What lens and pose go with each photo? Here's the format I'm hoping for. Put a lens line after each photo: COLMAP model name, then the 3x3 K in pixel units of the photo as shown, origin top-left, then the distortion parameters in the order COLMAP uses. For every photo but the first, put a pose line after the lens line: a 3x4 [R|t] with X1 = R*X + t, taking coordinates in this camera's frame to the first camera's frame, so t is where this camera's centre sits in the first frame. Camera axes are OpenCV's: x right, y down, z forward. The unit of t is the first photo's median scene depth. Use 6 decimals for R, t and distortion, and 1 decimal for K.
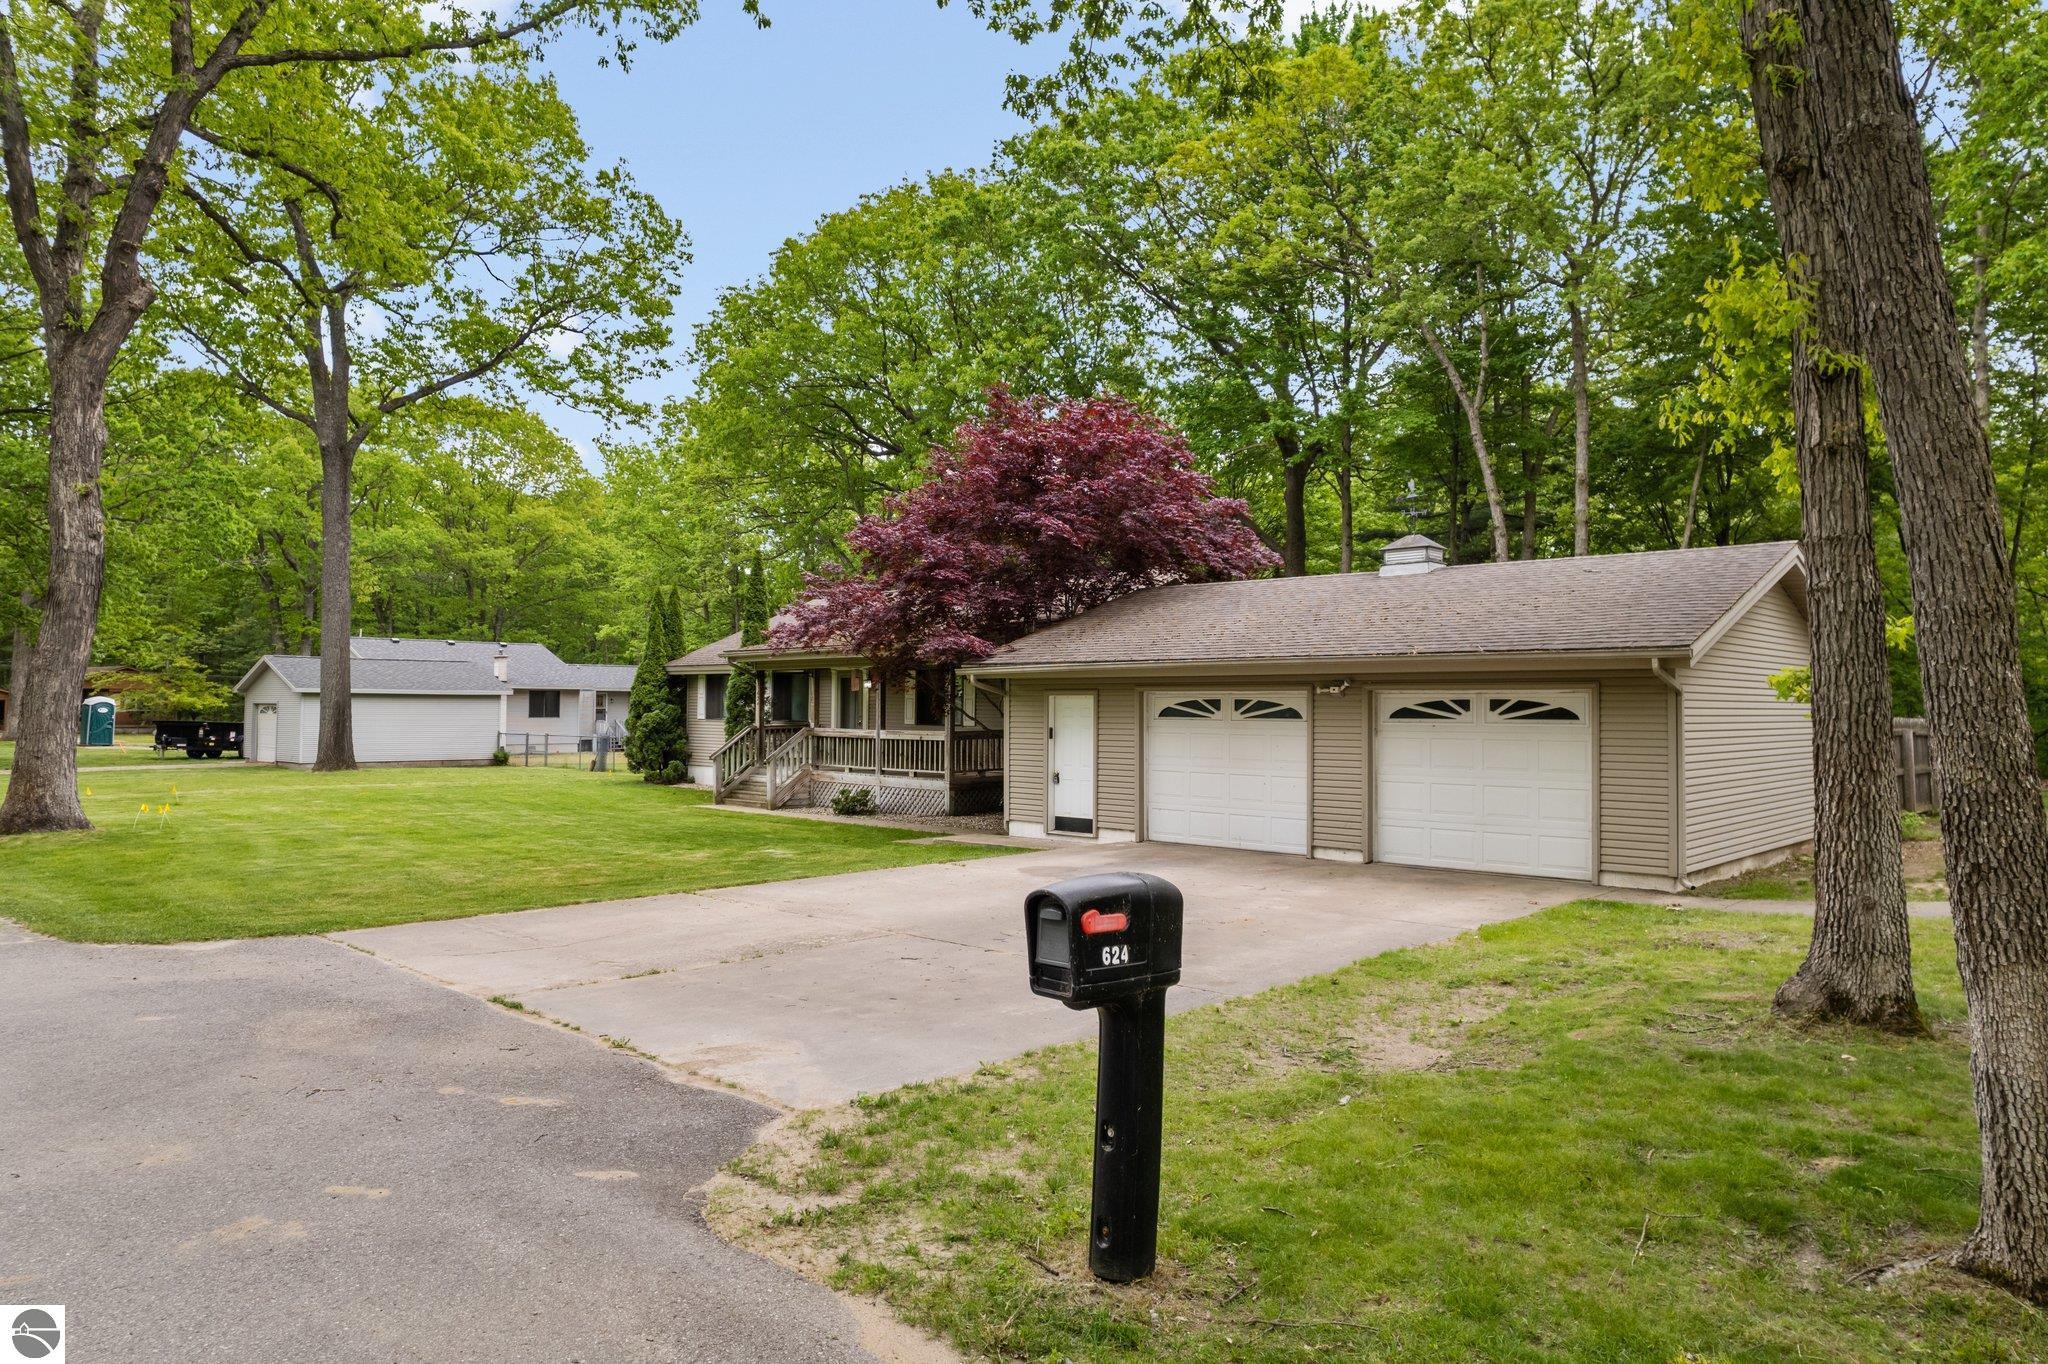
lens RADIAL K [[1332.6, 0, 1033.4], [0, 1332.6, 696.4], [0, 0, 1]] dist [-0.077933, 0.068589]
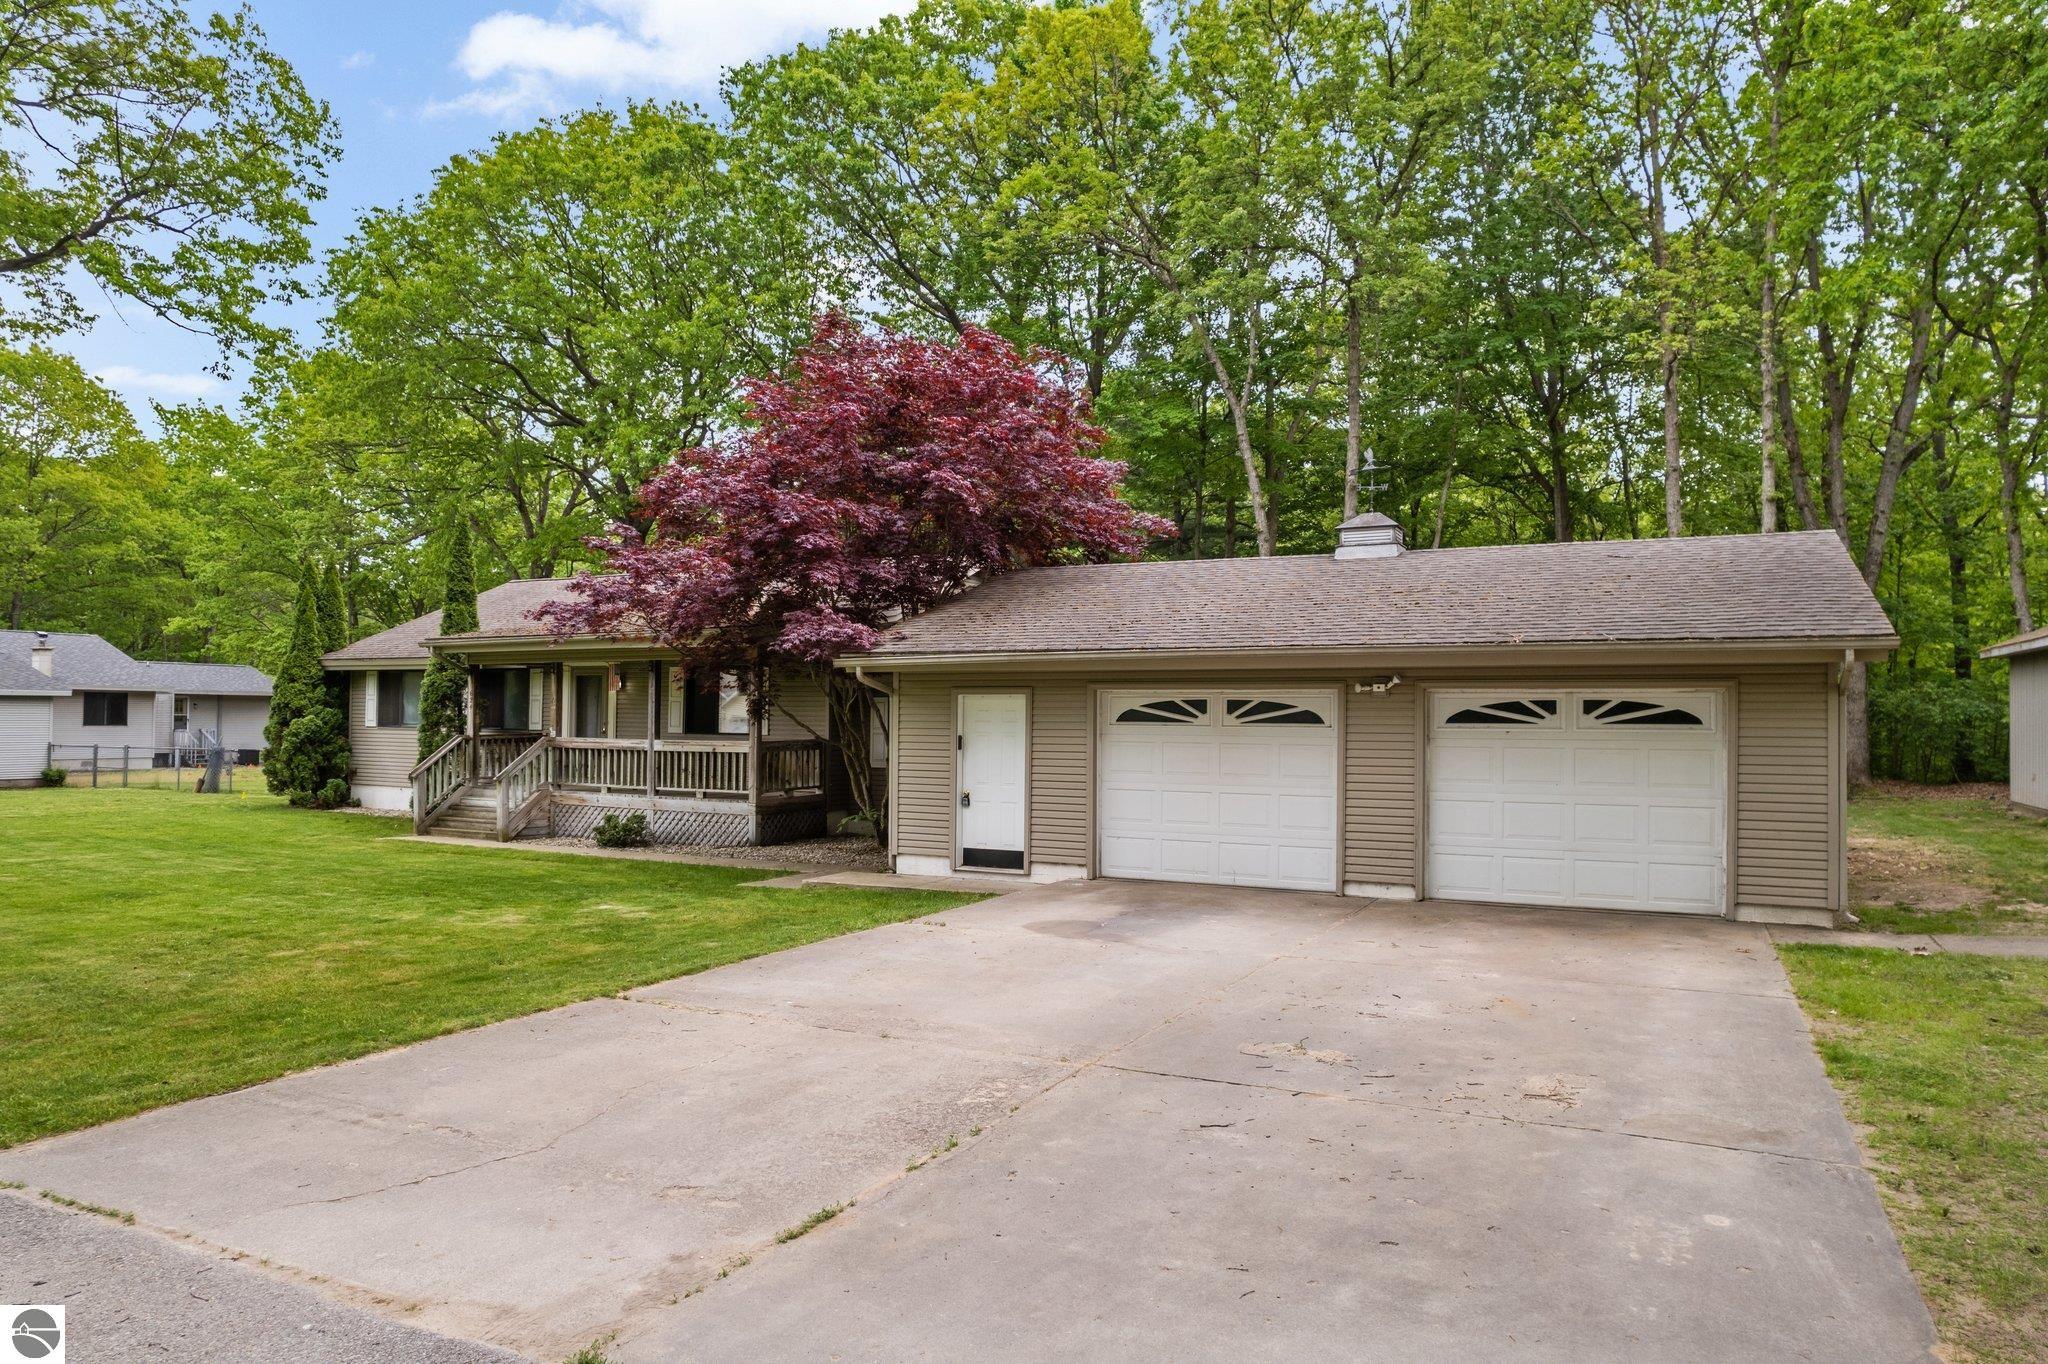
lens RADIAL K [[1317.3, 0, 1035.2], [0, 1317.3, 724.7], [0, 0, 1]] dist [-0.086960, 0.078674]
pose [[0.955973, 0.002362, 0.293444, -0.097838], [-0.006056, 0.999913, 0.011682, 0.004457], [-0.293391, -0.012945, 0.955905, 0.139929]]
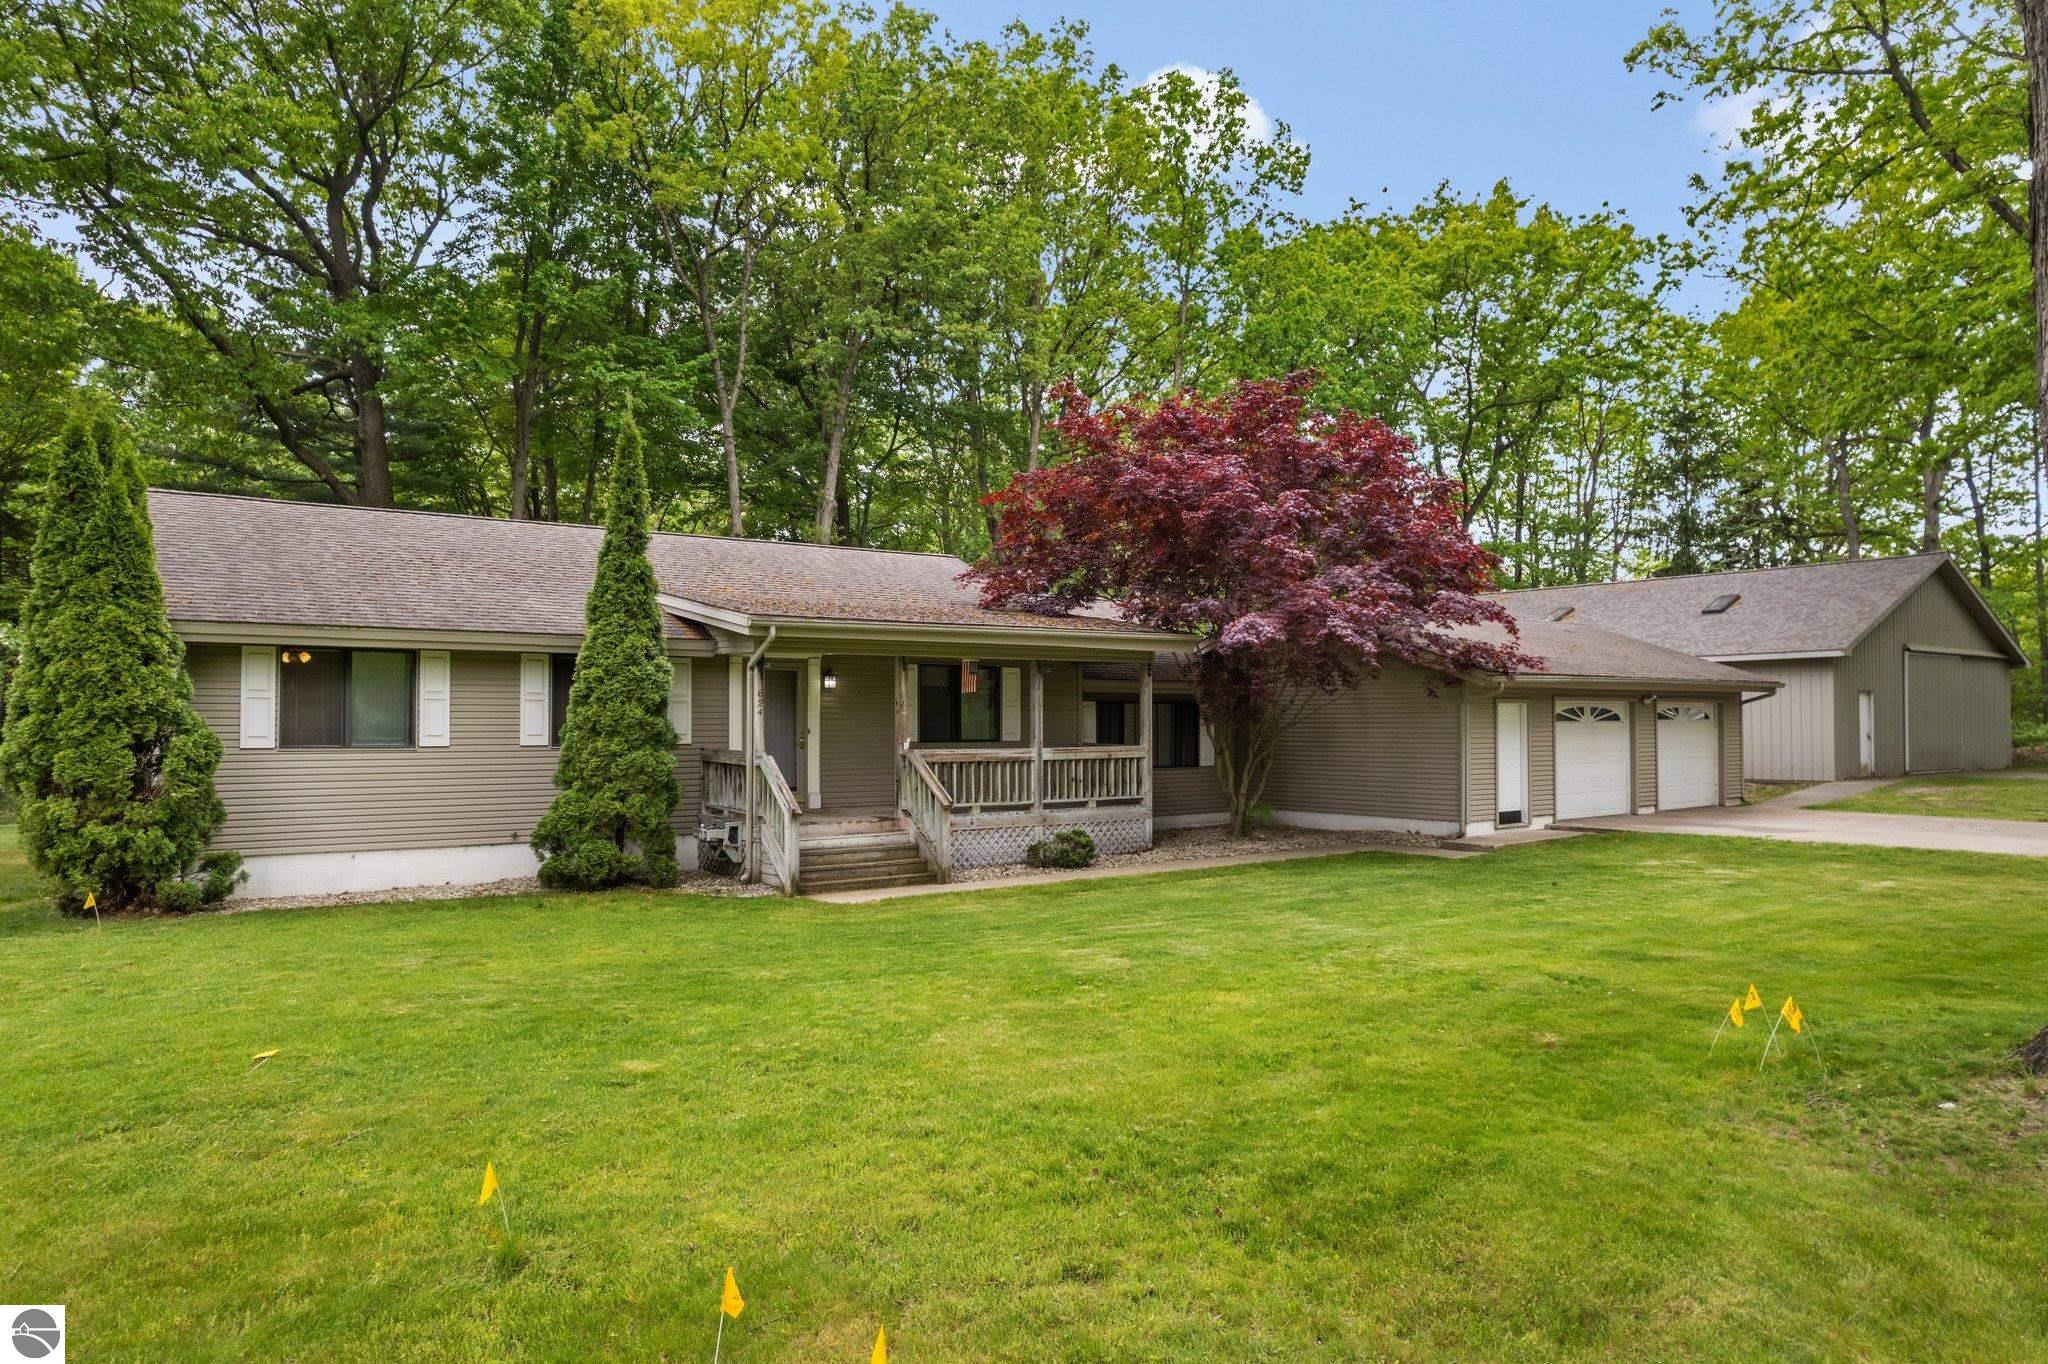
lens RADIAL K [[1332.6, 0, 1033.4], [0, 1332.6, 696.4], [0, 0, 1]] dist [-0.077933, 0.068589]
pose [[0.154497, 0.010402, 0.987939, -0.643034], [-0.004022, 0.999943, -0.009900, 0.003446], [-0.987985, -0.002444, 0.154530, 0.688530]]
